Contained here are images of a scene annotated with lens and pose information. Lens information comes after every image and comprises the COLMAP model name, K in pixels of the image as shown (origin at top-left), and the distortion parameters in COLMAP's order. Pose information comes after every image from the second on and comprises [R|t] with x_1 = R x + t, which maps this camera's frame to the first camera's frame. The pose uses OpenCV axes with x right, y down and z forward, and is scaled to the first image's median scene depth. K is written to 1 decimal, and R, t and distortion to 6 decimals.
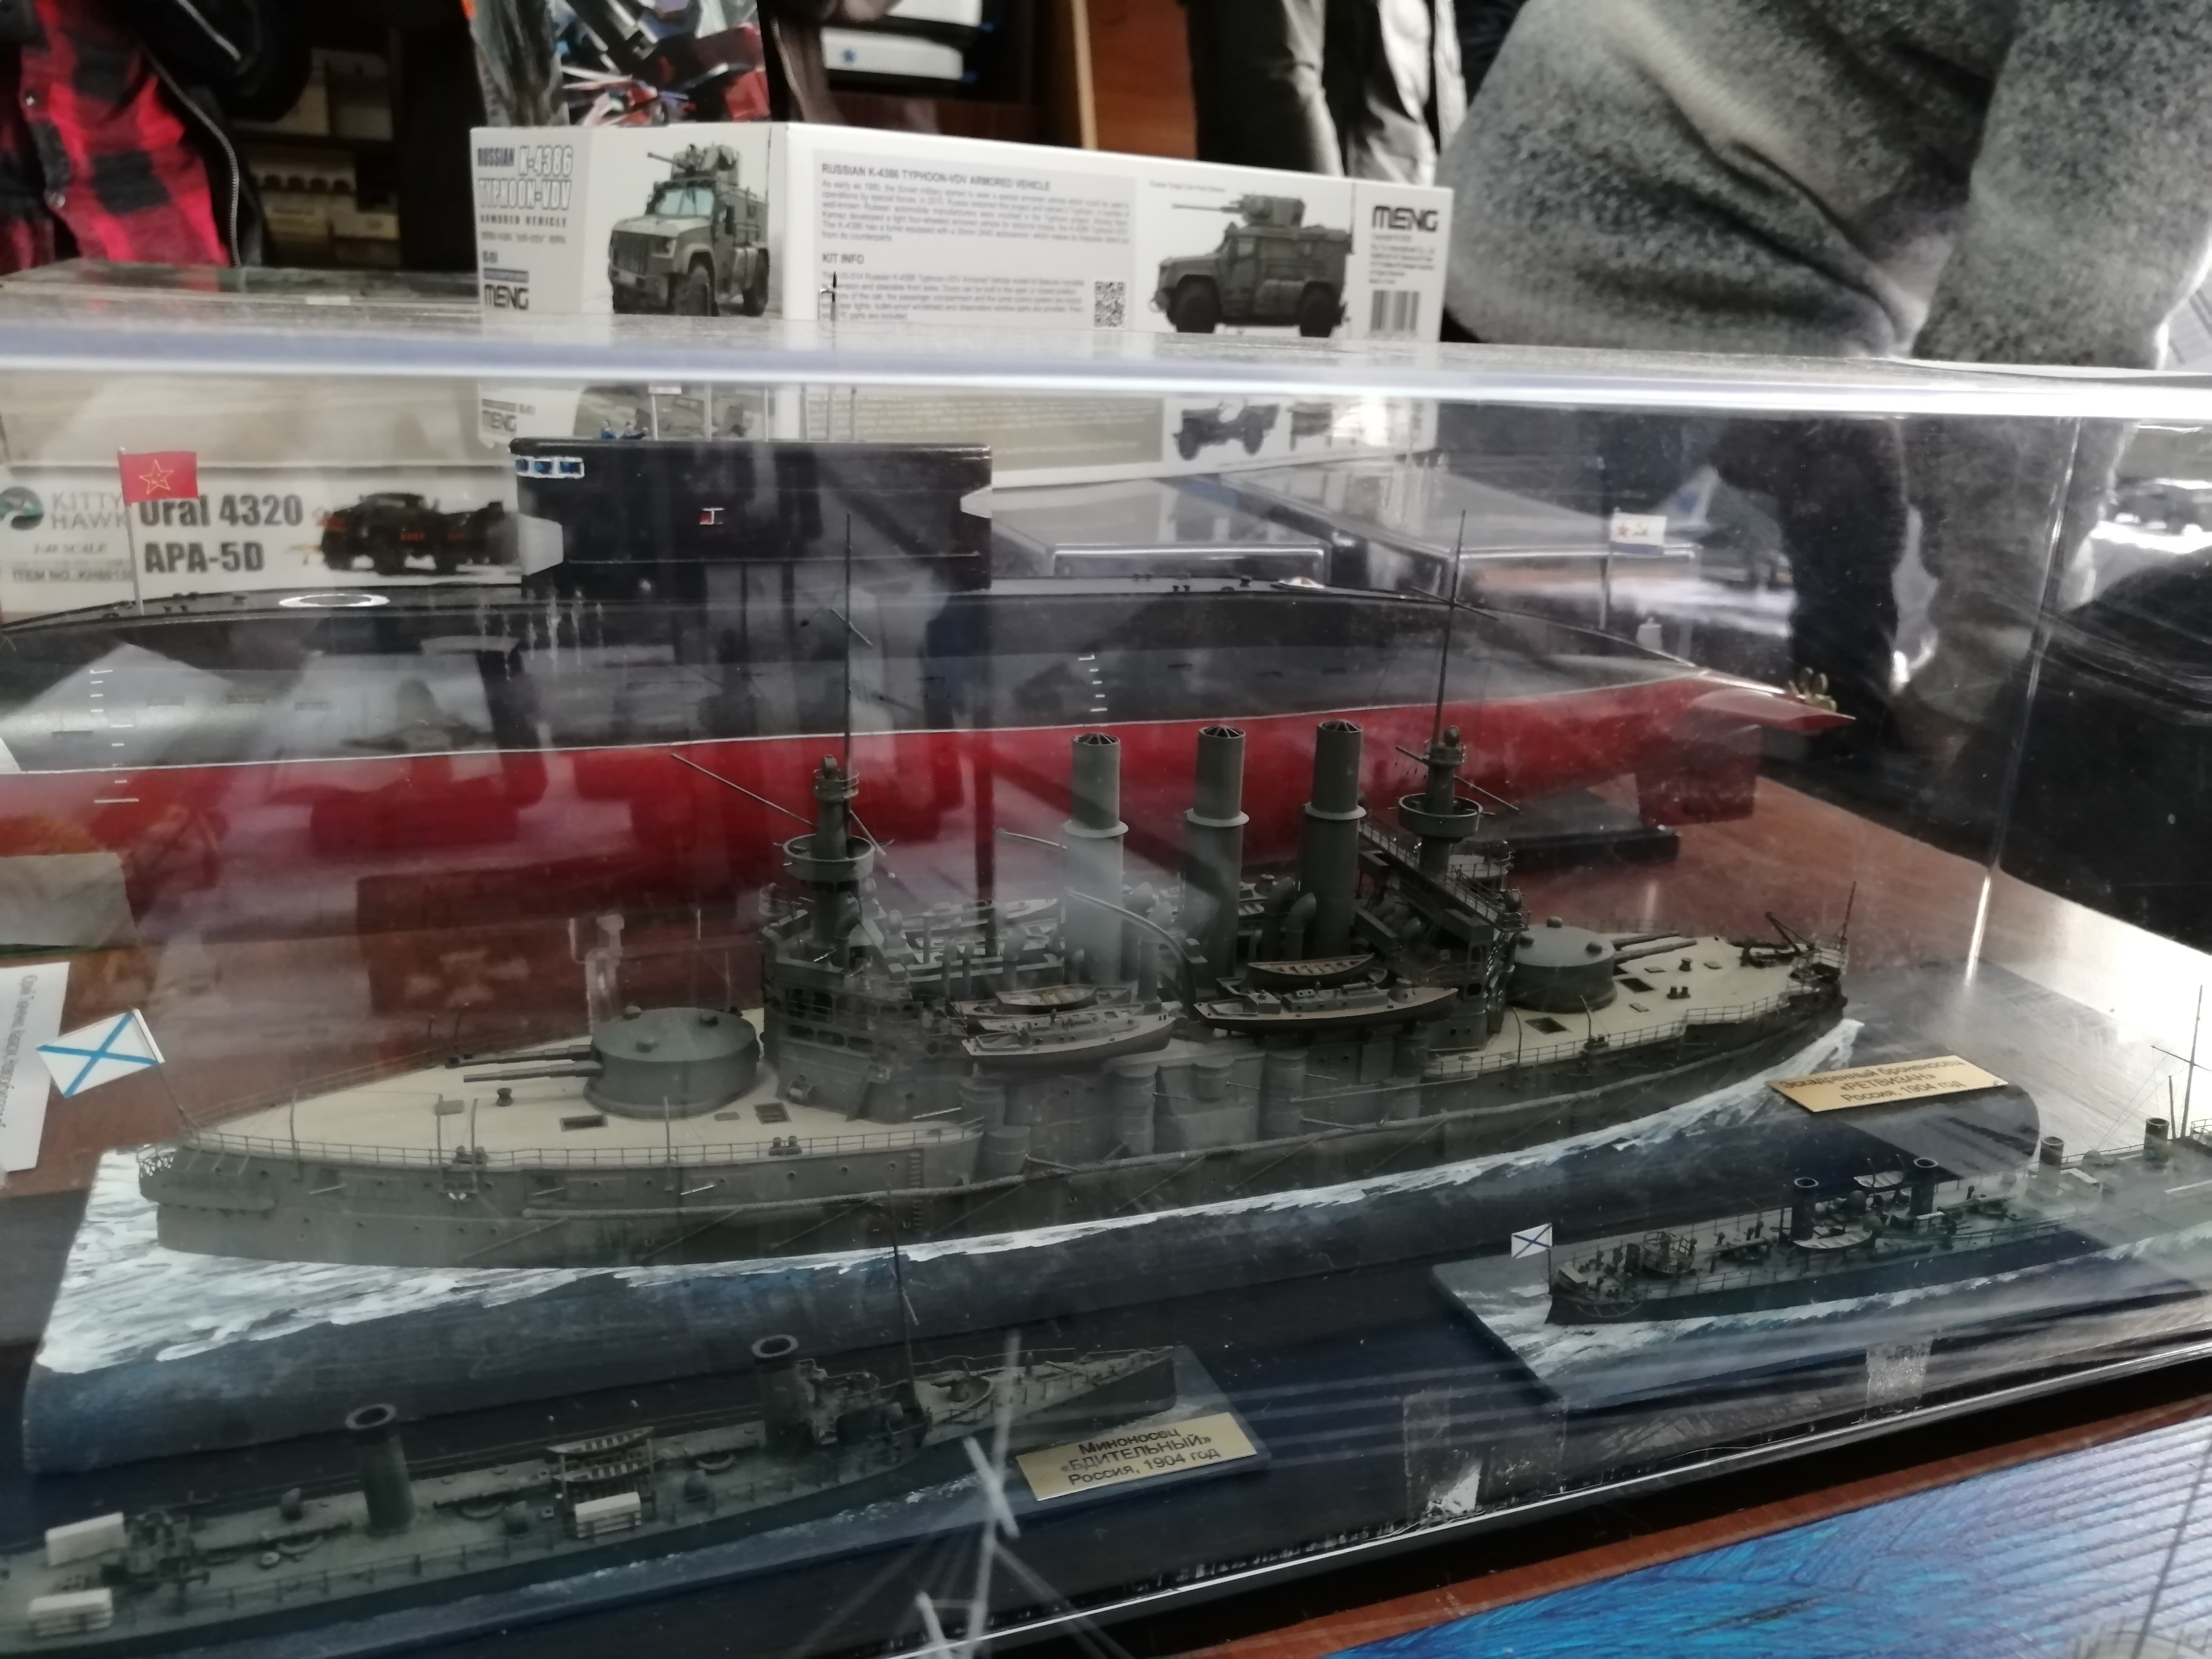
lens RADIAL K [[1798.8, 0, 1116.8], [0, 1798.8, 831.7], [0, 0, 1]] dist [-0.031881, 0.043104]
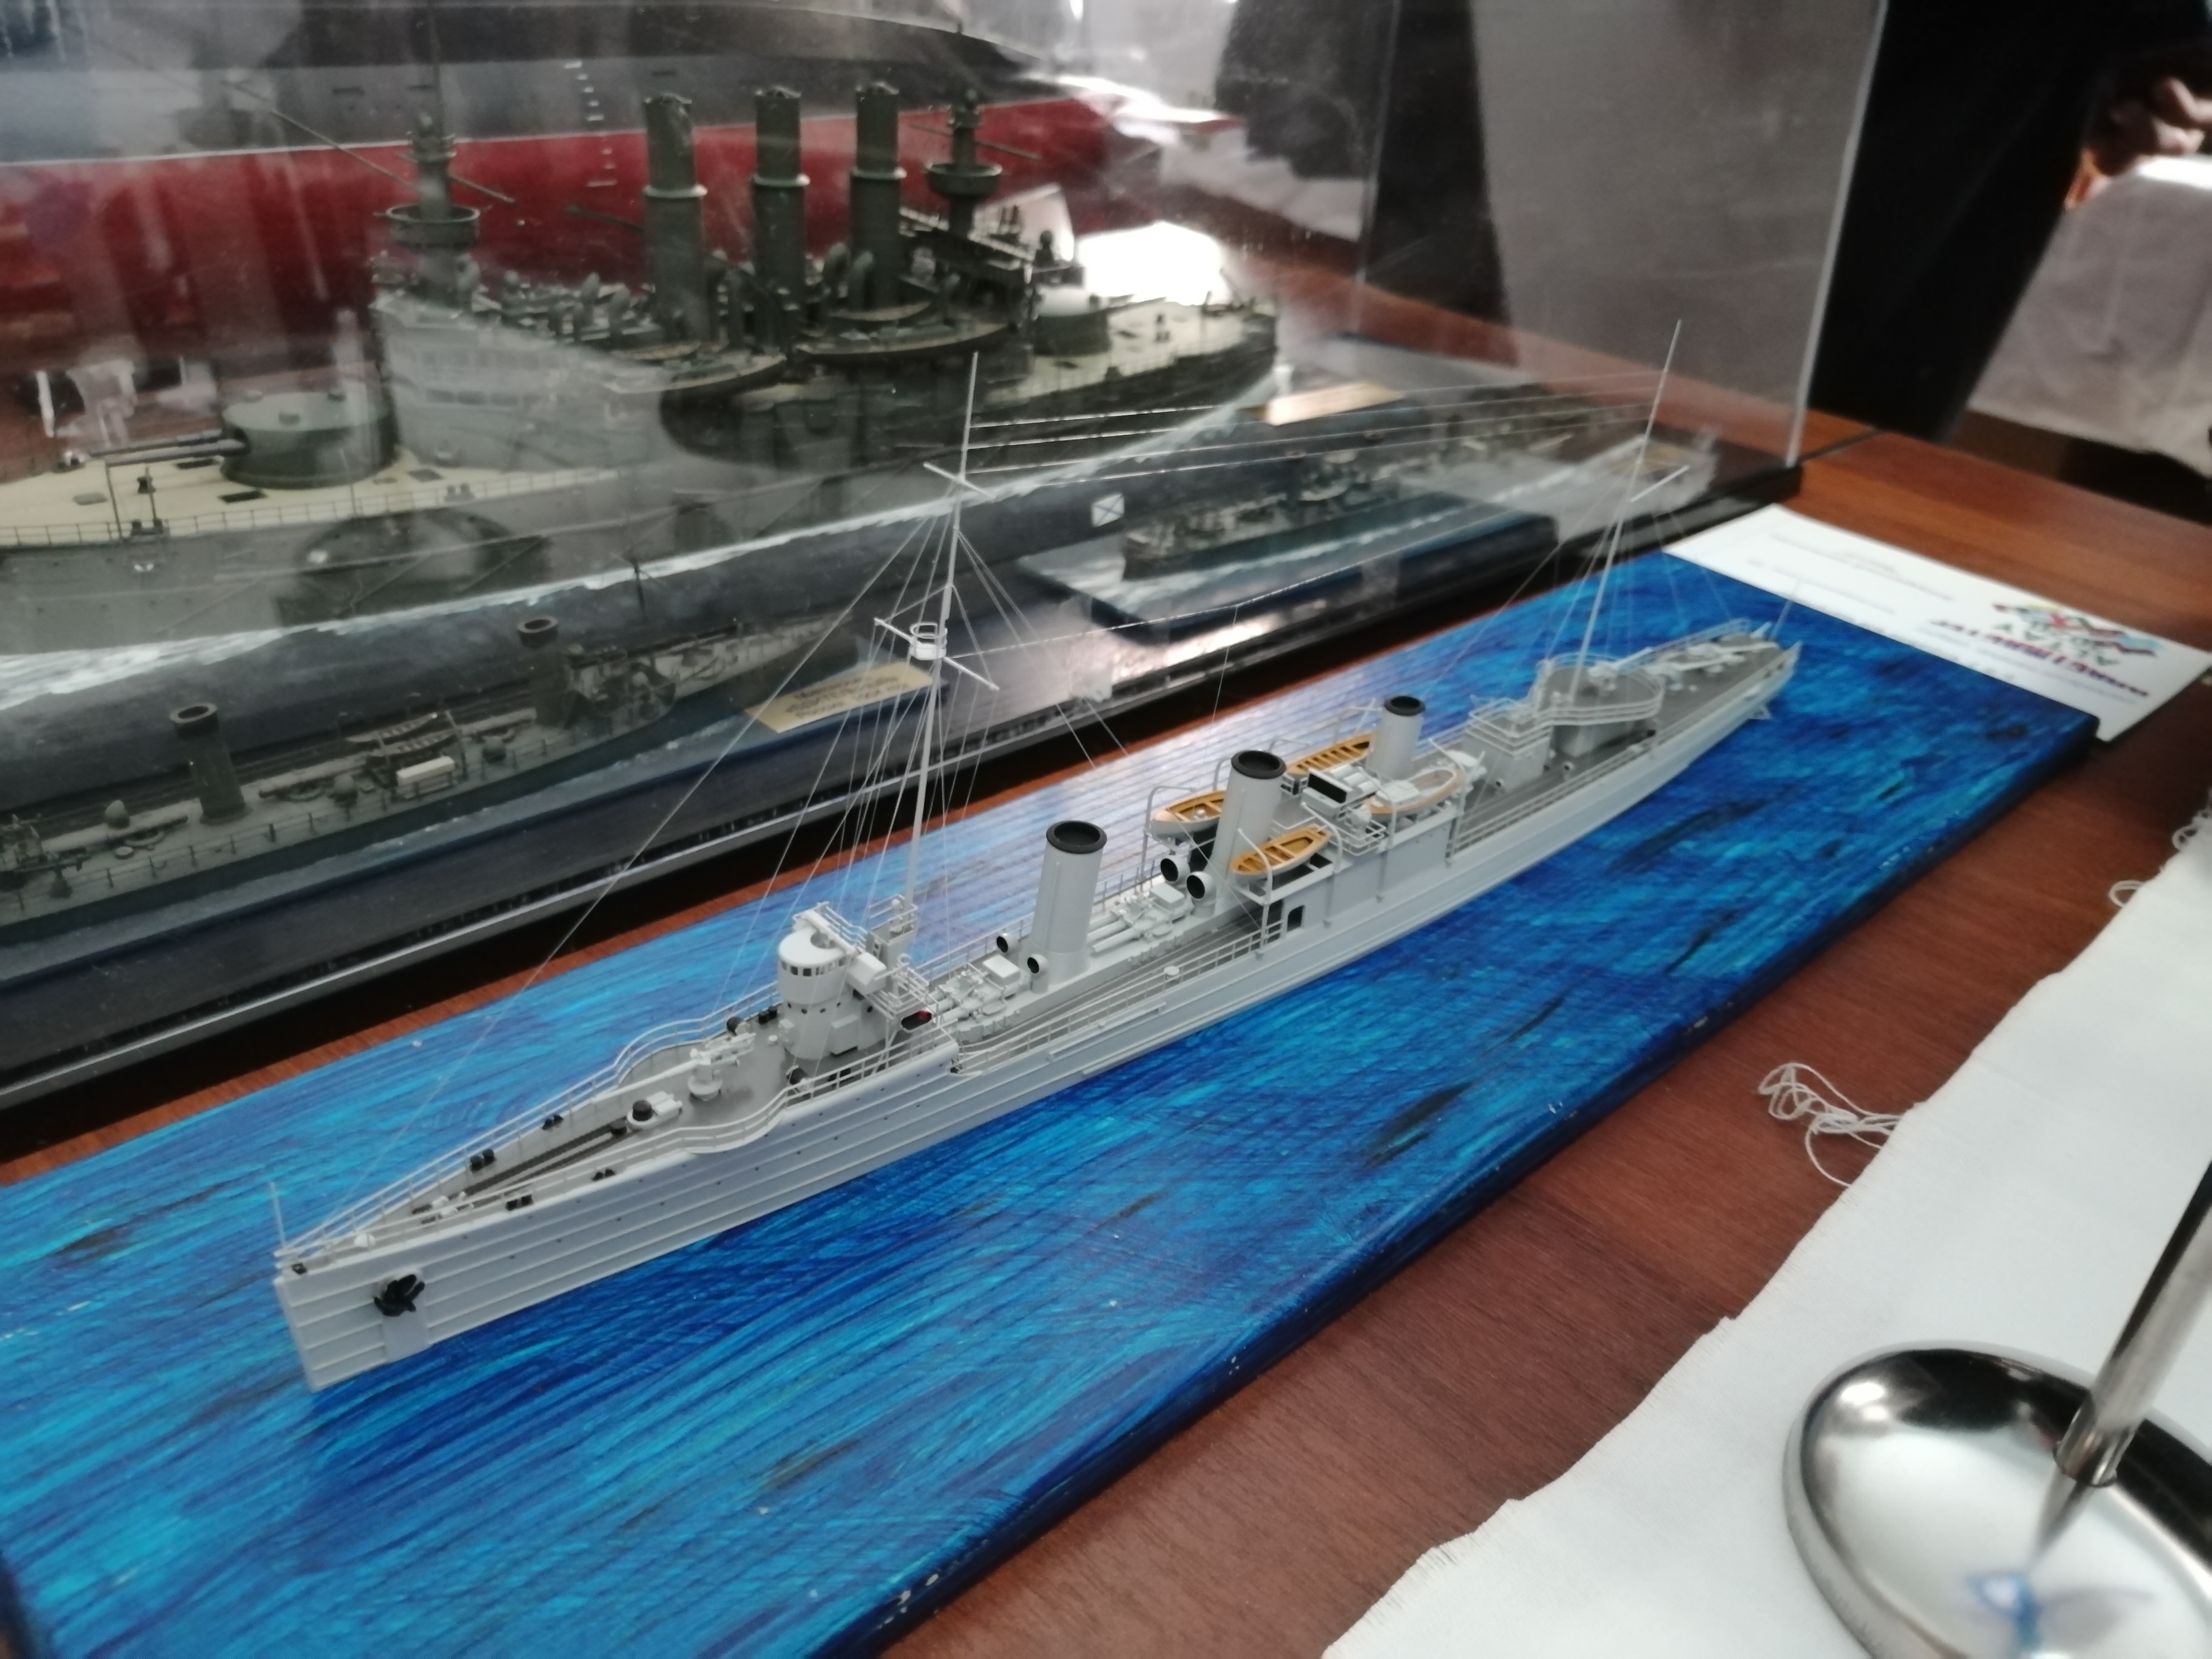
lens RADIAL K [[1798.8, 0, 1109.9], [0, 1798.8, 838.7], [0, 0, 1]] dist [-0.031881, 0.043104]
pose [[0.925744, -0.171905, 0.336818, -0.216887], [0.086731, 0.963476, 0.253359, 0.134679], [-0.368070, -0.205333, 0.906842, -0.152433]]
